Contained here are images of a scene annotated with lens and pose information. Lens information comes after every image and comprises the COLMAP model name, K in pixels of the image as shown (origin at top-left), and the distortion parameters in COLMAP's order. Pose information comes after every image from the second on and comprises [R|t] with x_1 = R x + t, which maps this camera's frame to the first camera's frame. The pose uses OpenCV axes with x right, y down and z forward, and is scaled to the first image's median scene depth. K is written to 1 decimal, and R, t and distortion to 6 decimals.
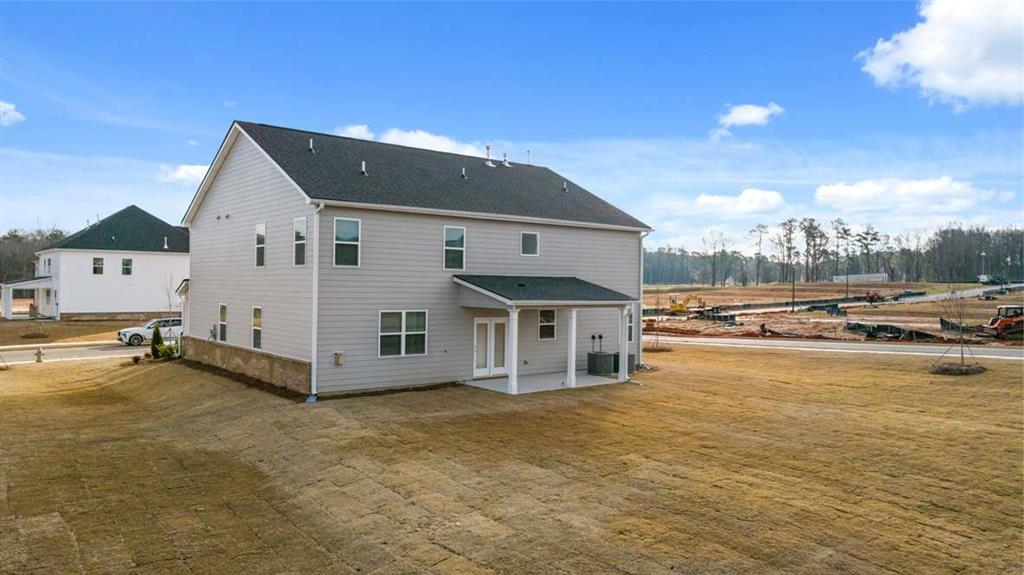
lens RADIAL K [[697.6, 0, 512.0], [0, 697.6, 287.5], [0, 0, 1]] dist [0.000551, -0.000190]
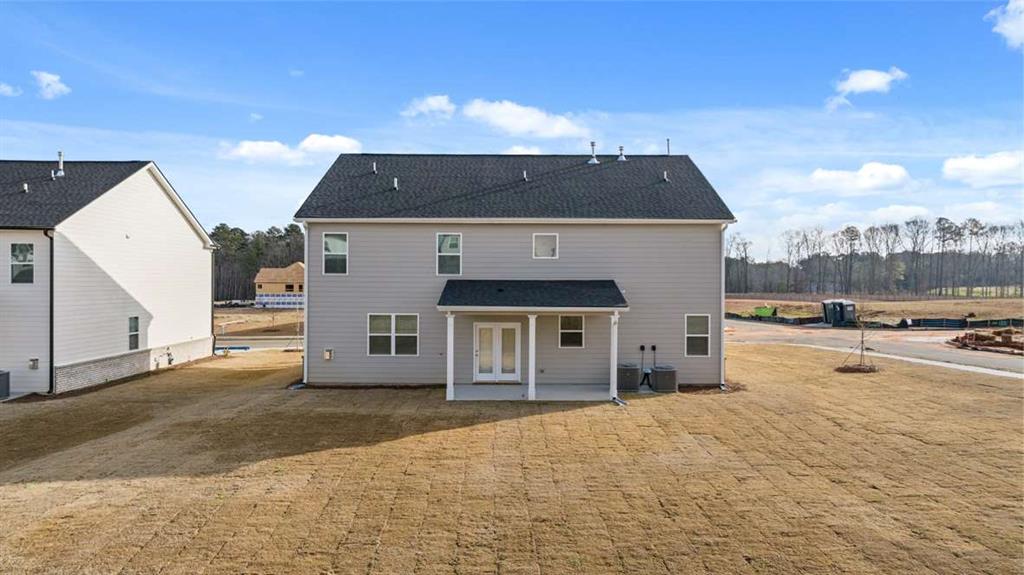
lens RADIAL K [[697.6, 0, 512.0], [0, 697.6, 287.5], [0, 0, 1]] dist [0.000551, -0.000190]
pose [[0.792575, -0.002309, -0.609770, 0.603627], [0.004063, 0.999991, 0.001495, -0.008031], [0.609761, -0.003663, 0.792577, 0.234346]]
